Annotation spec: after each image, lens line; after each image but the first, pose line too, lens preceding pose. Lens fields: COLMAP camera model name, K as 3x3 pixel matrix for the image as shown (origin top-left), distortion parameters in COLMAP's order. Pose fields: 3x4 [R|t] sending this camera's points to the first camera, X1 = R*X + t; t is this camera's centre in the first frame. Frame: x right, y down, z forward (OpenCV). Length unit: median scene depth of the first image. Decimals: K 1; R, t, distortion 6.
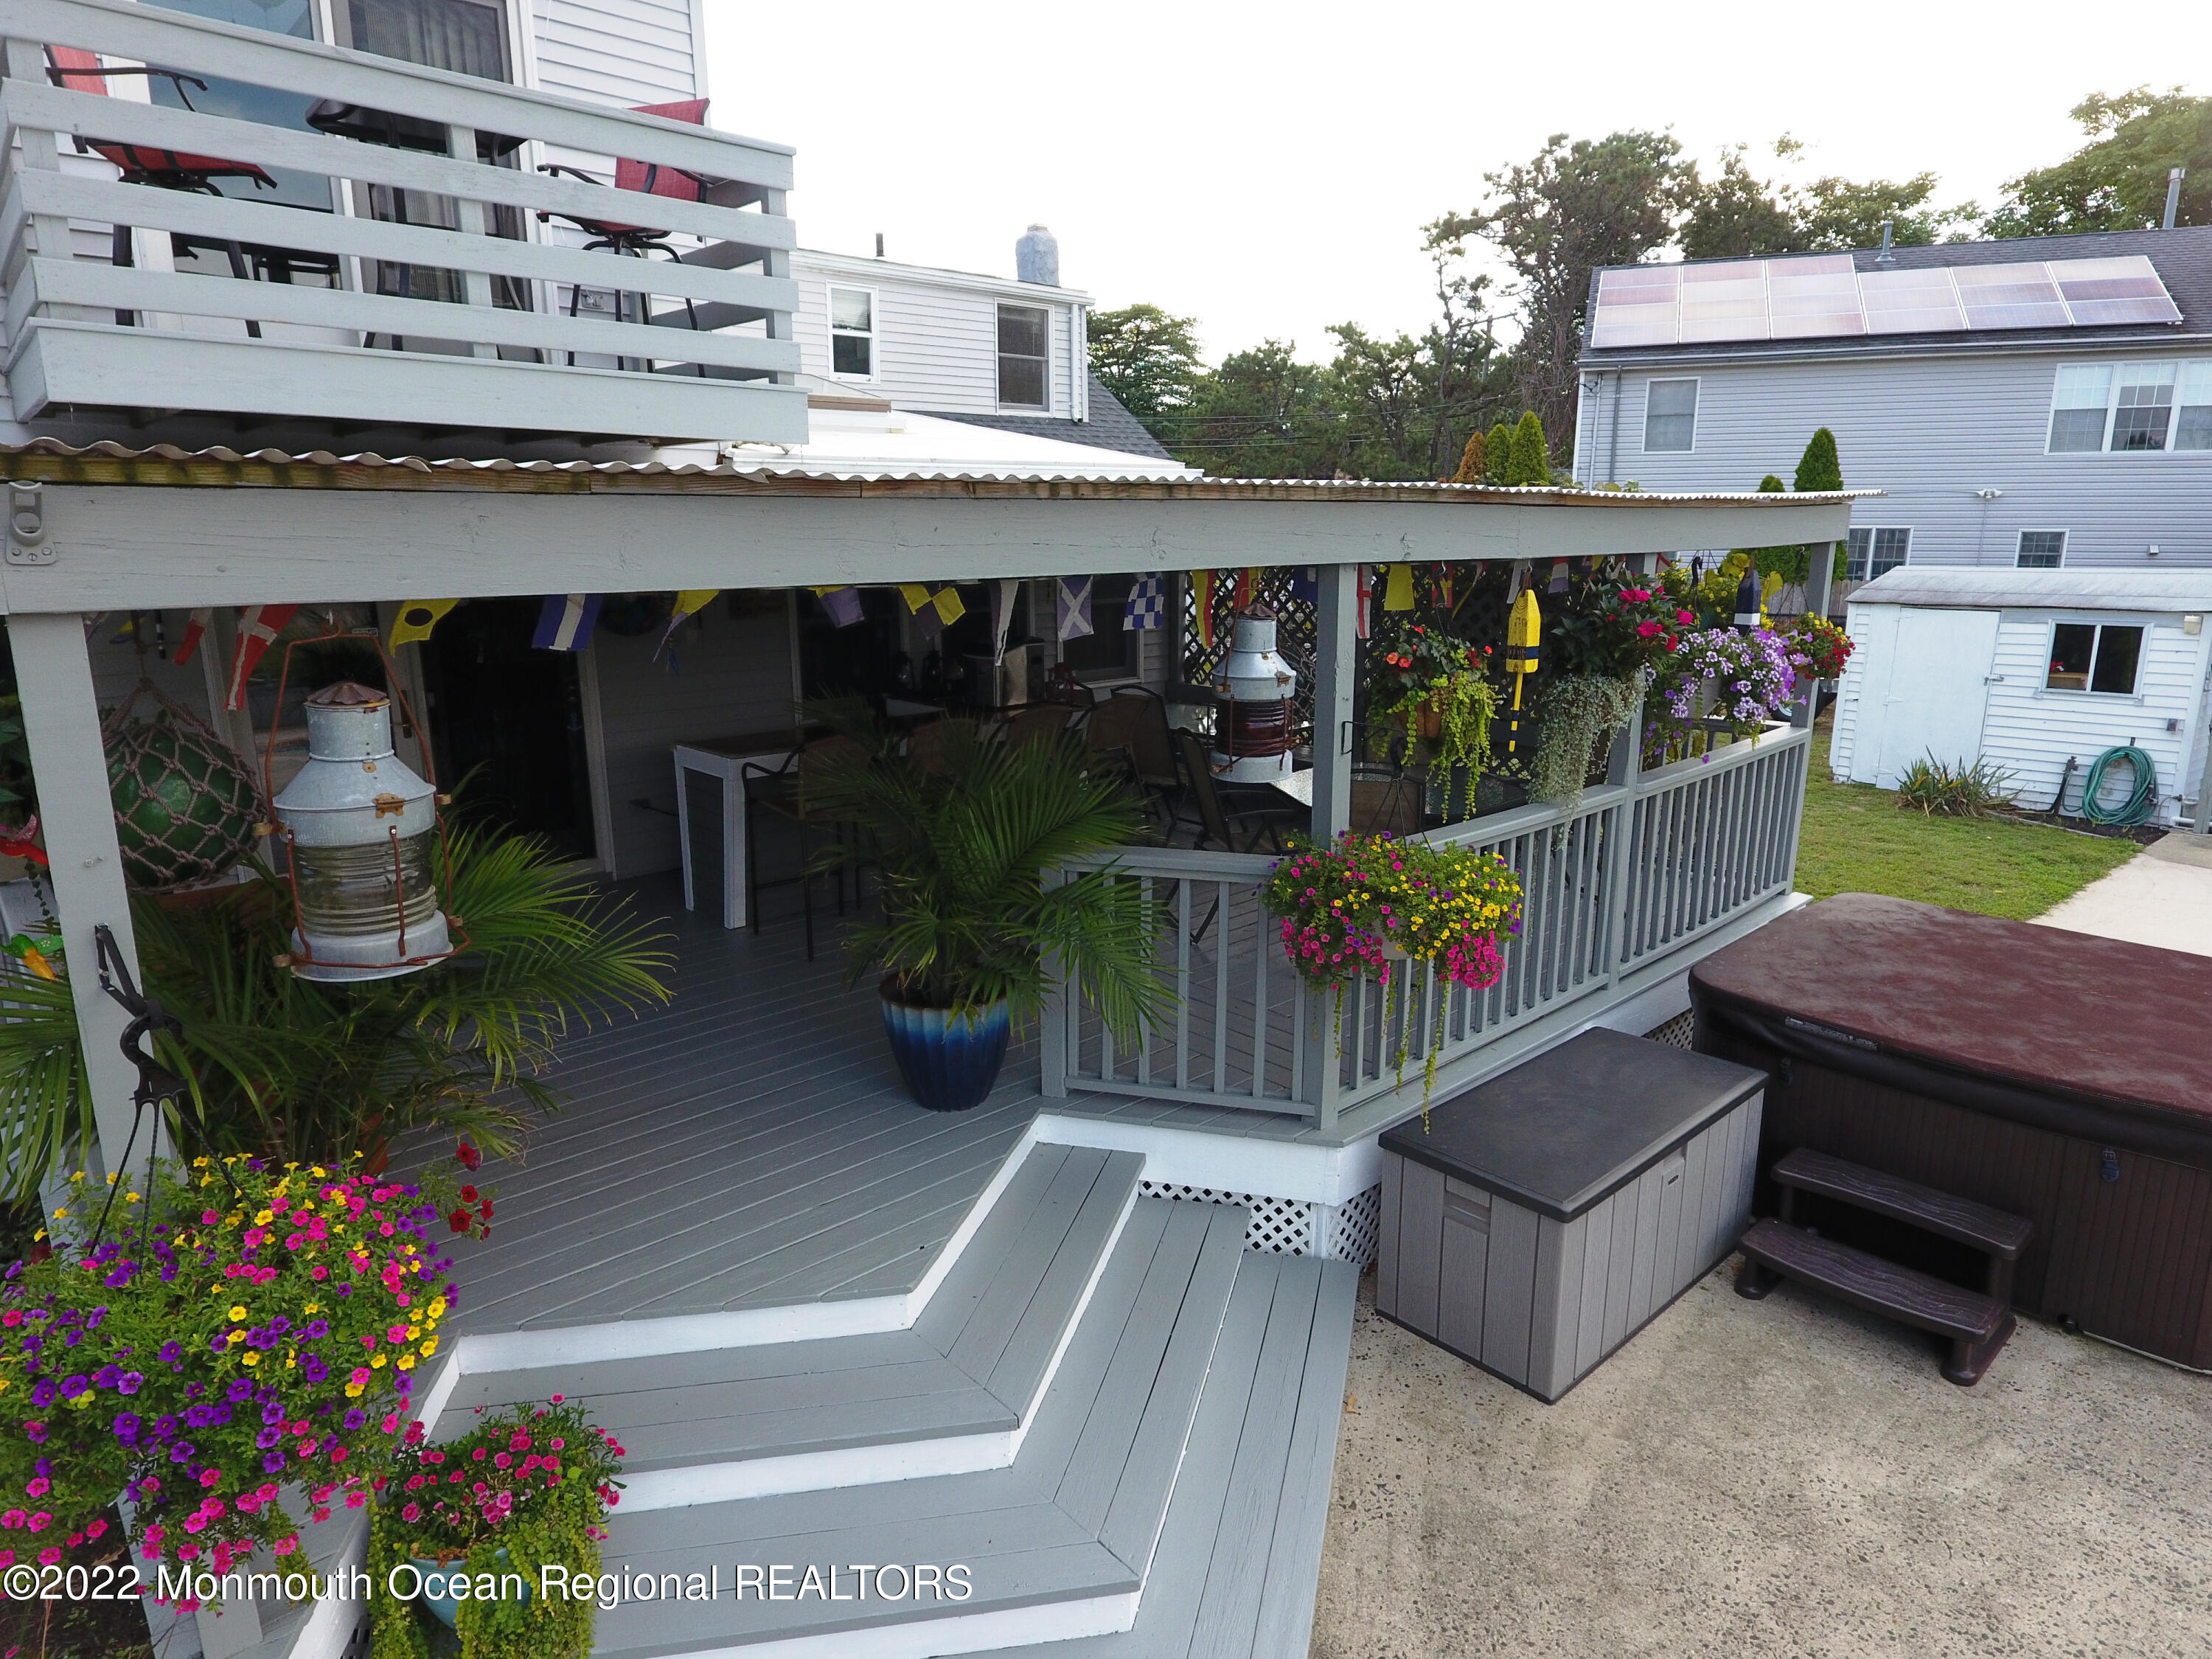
lens RADIAL K [[1292.7, 0, 1106.0], [0, 1292.7, 829.5], [0, 0, 1]] dist [-0.020553, -0.001560]
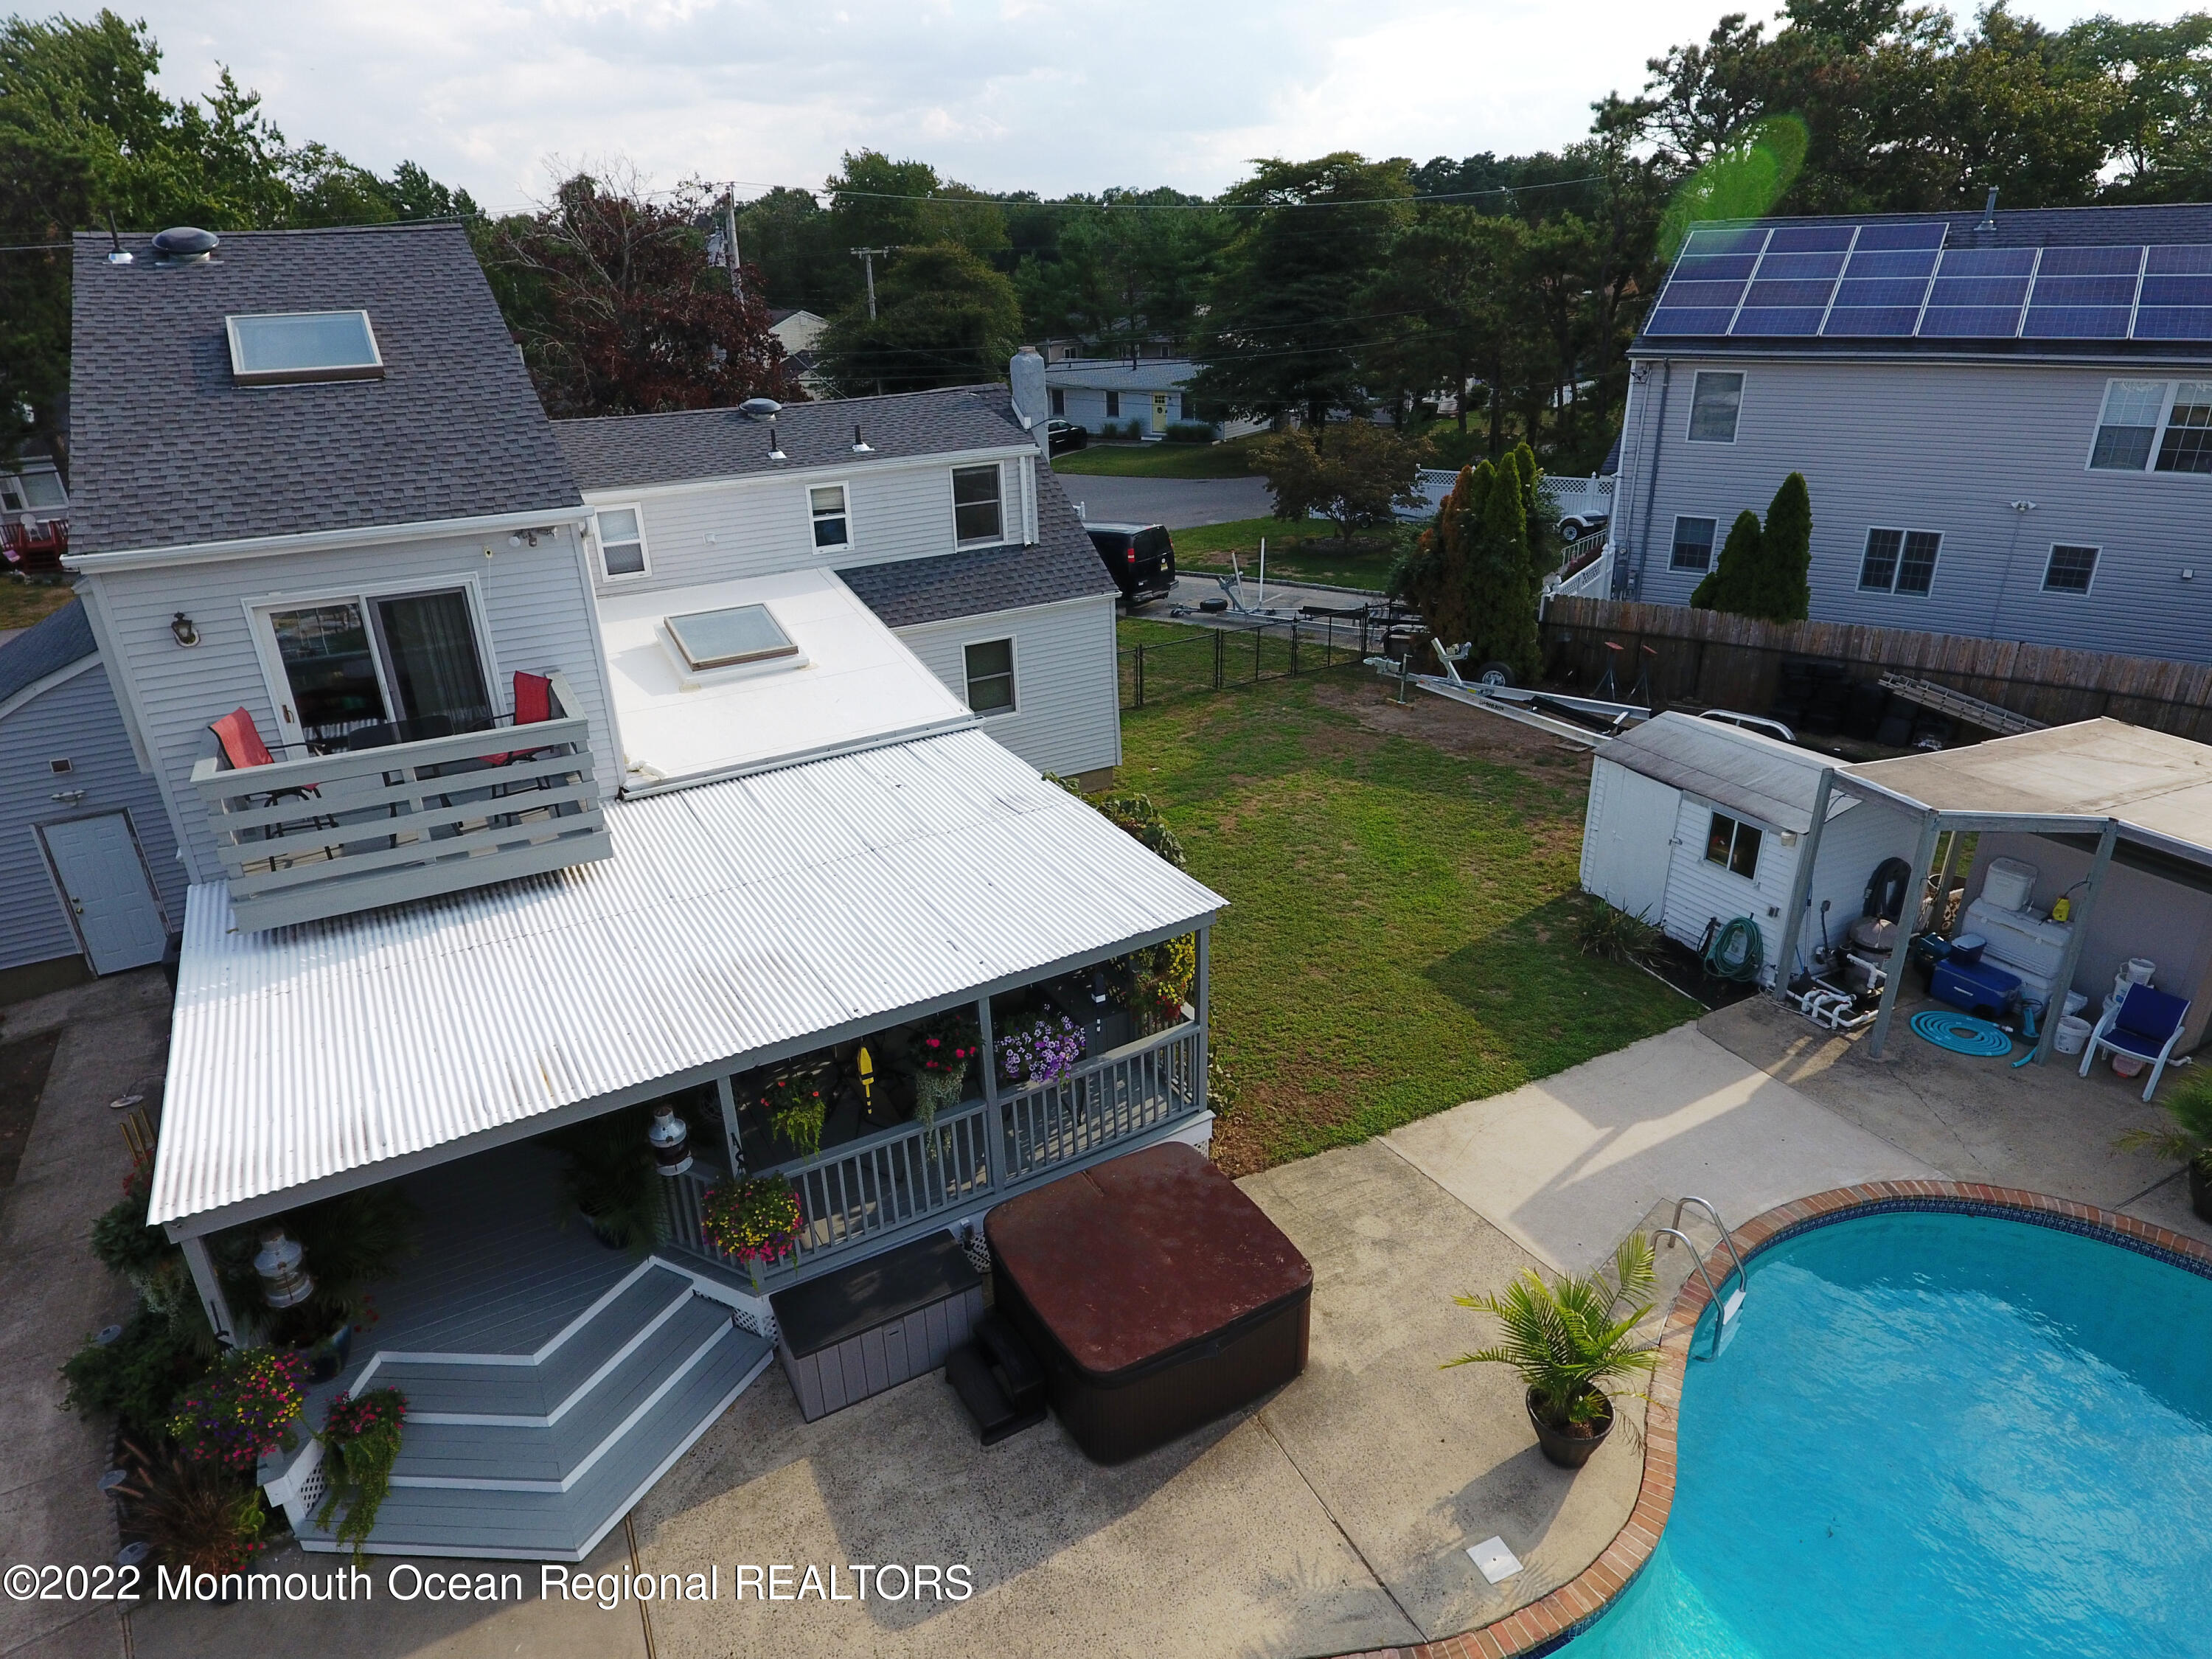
lens RADIAL K [[1277.1, 0, 1106.0], [0, 1277.1, 829.5], [0, 0, 1]] dist [-0.002067, -0.002175]
pose [[0.977898, 0.063466, -0.199216, 0.211363], [-0.028308, 0.984233, 0.174600, -0.173232], [0.207156, -0.165101, 0.964276, -0.159583]]
